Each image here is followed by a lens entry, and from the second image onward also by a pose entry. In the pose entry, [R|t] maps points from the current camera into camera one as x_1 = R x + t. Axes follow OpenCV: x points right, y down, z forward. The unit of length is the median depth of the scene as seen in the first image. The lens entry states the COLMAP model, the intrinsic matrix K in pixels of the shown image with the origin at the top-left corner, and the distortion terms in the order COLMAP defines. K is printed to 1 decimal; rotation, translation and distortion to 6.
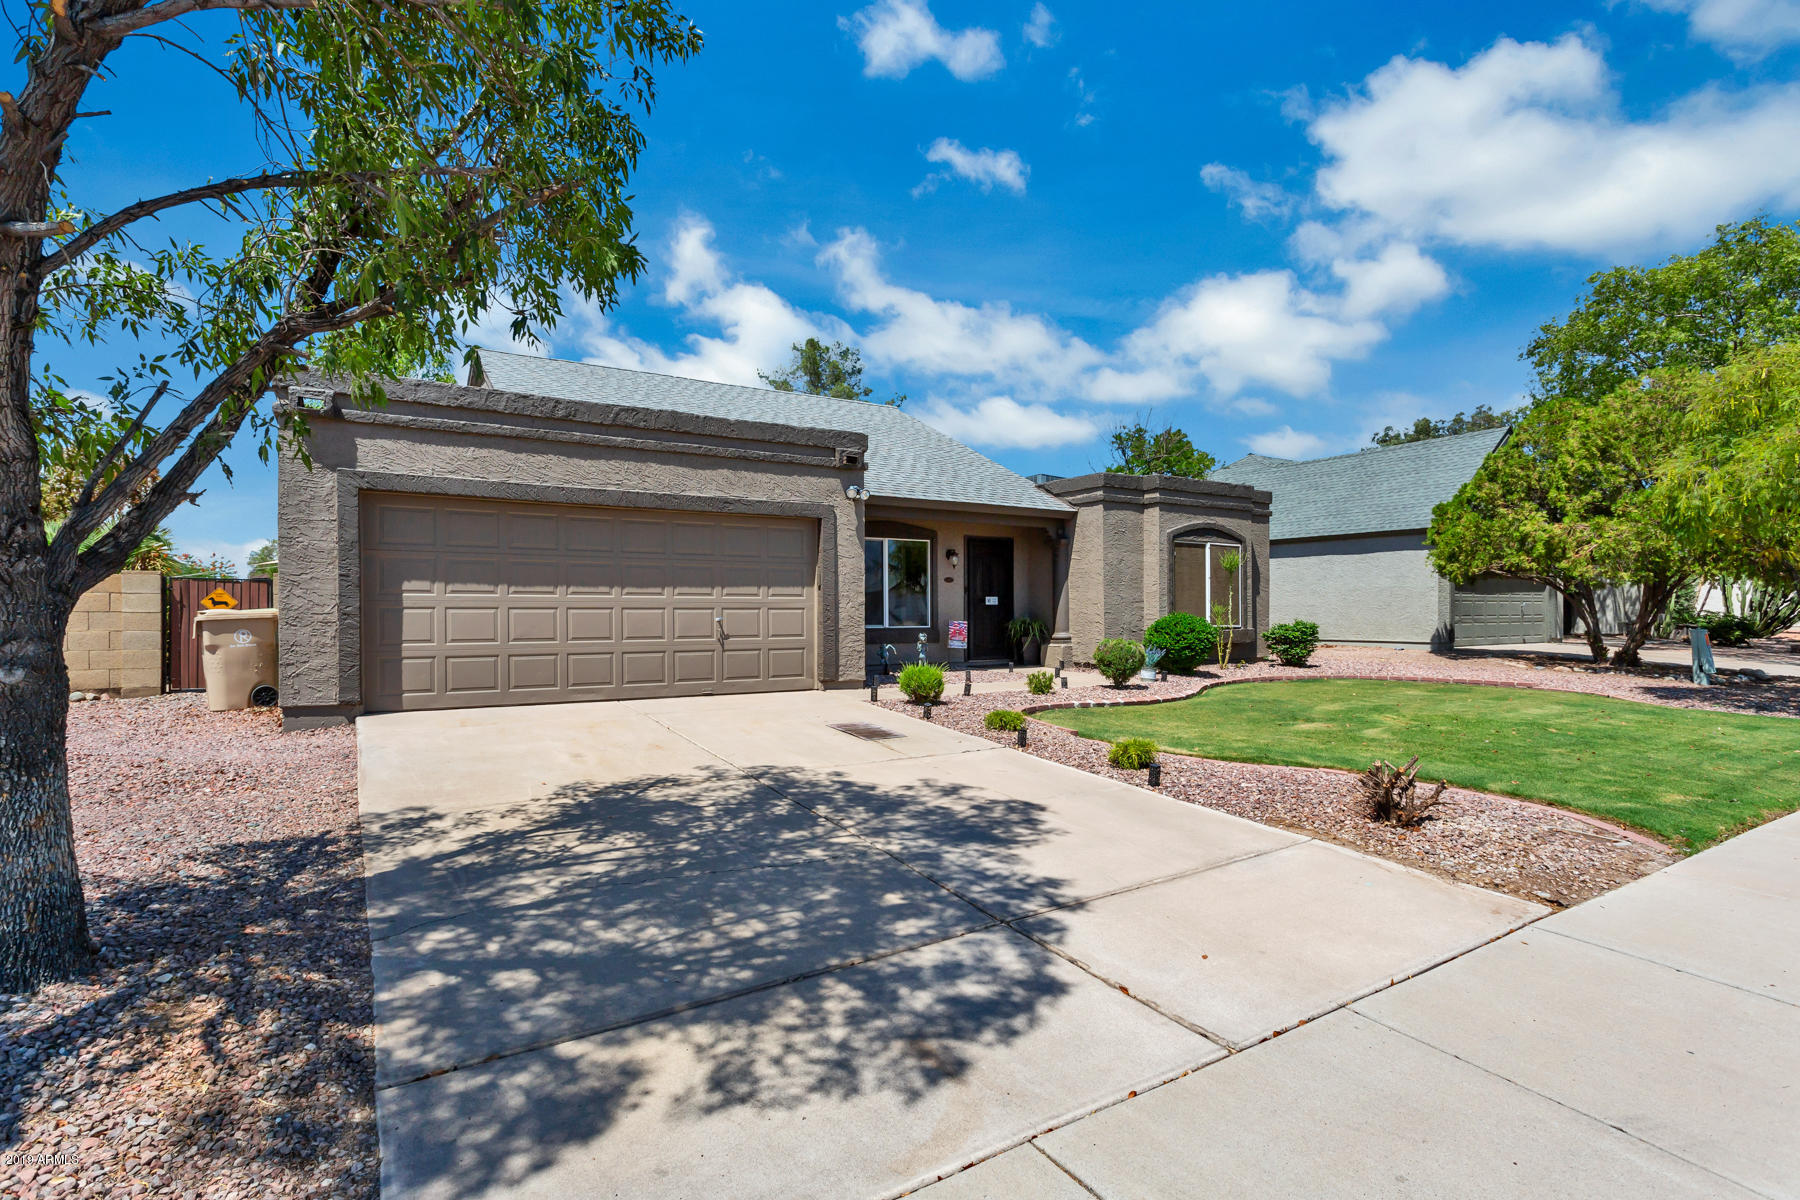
lens RADIAL K [[875.1, 0, 896.5], [0, 875.1, 599.4], [0, 0, 1]] dist [0.005618, 0.000396]
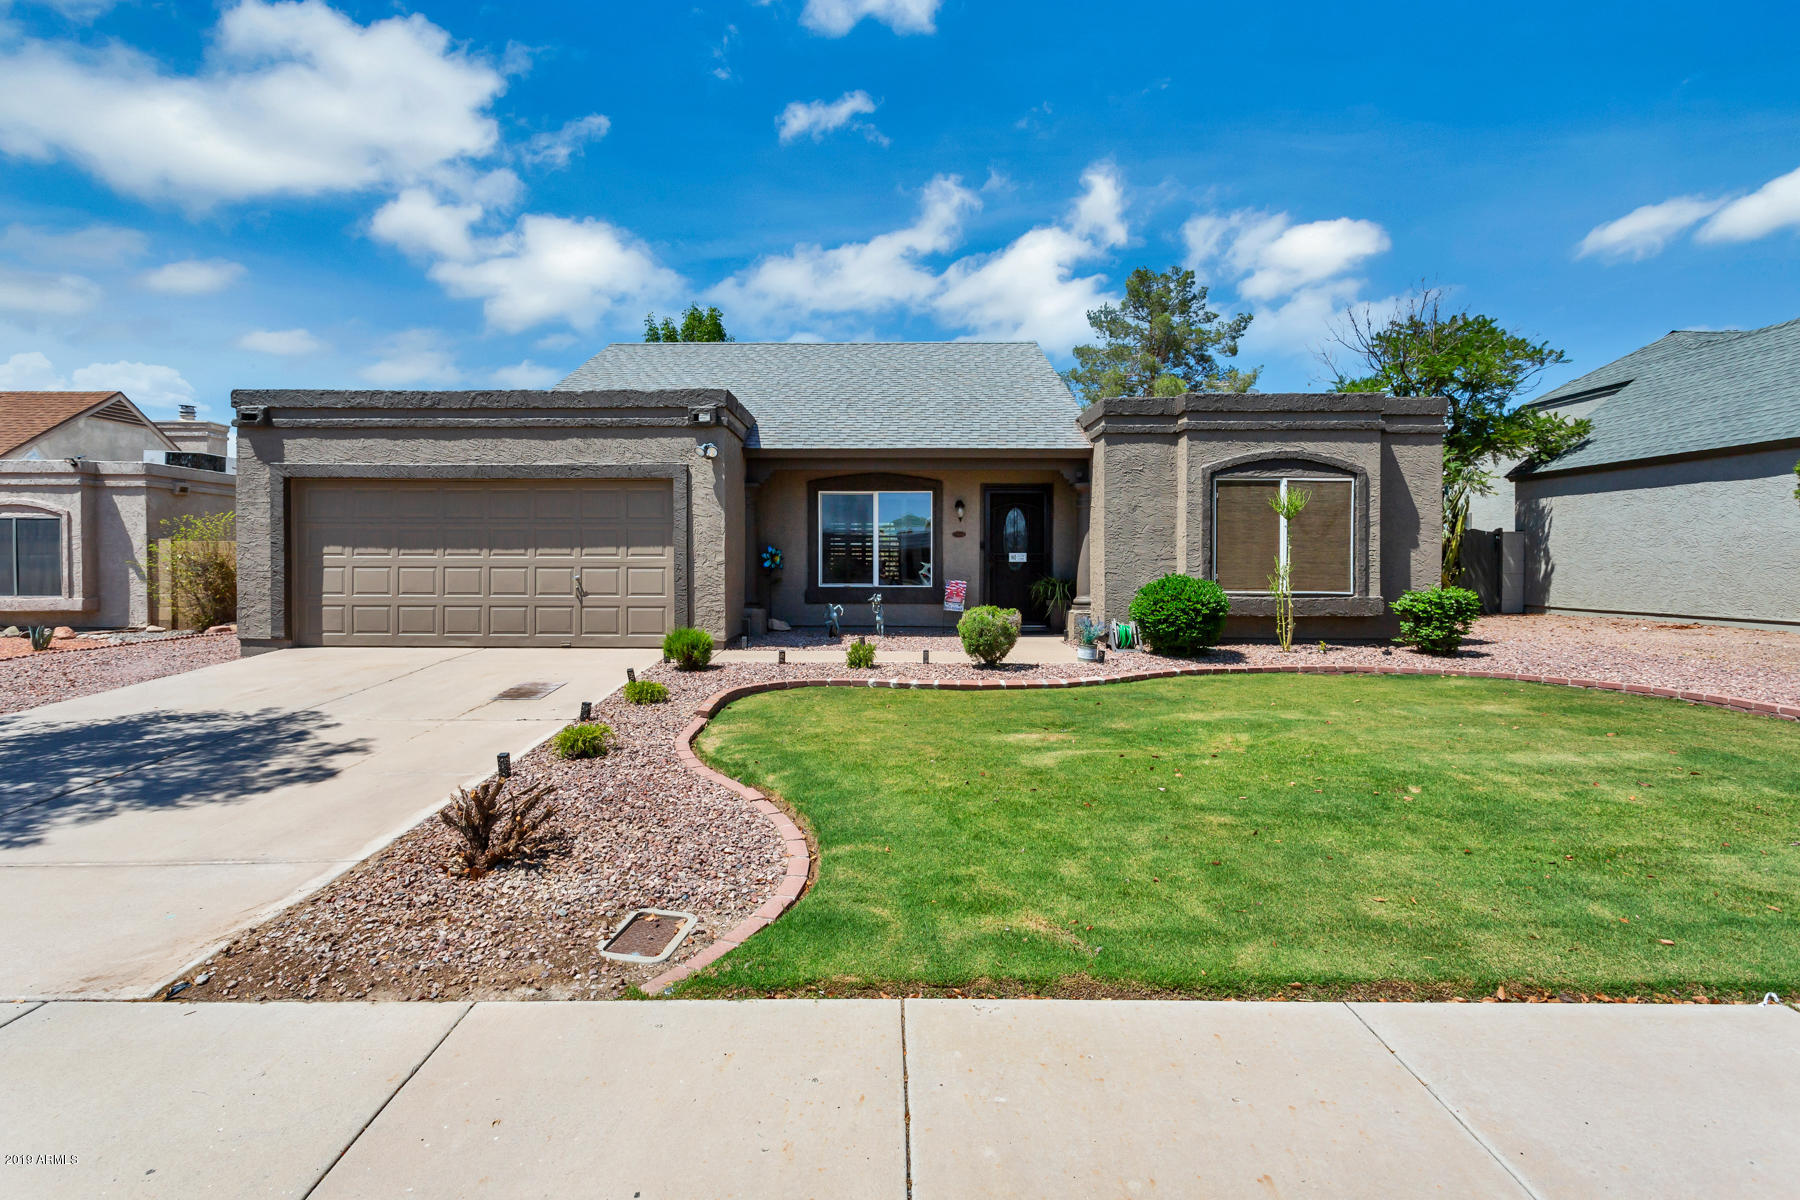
lens RADIAL K [[875.1, 0, 869.3], [0, 875.1, 550.6], [0, 0, 1]] dist [0.005618, 0.000396]
pose [[0.839093, -0.004655, -0.543968, 0.678994], [0.004558, 0.999988, -0.001527, -0.007445], [0.543968, -0.001198, 0.839105, 0.290665]]
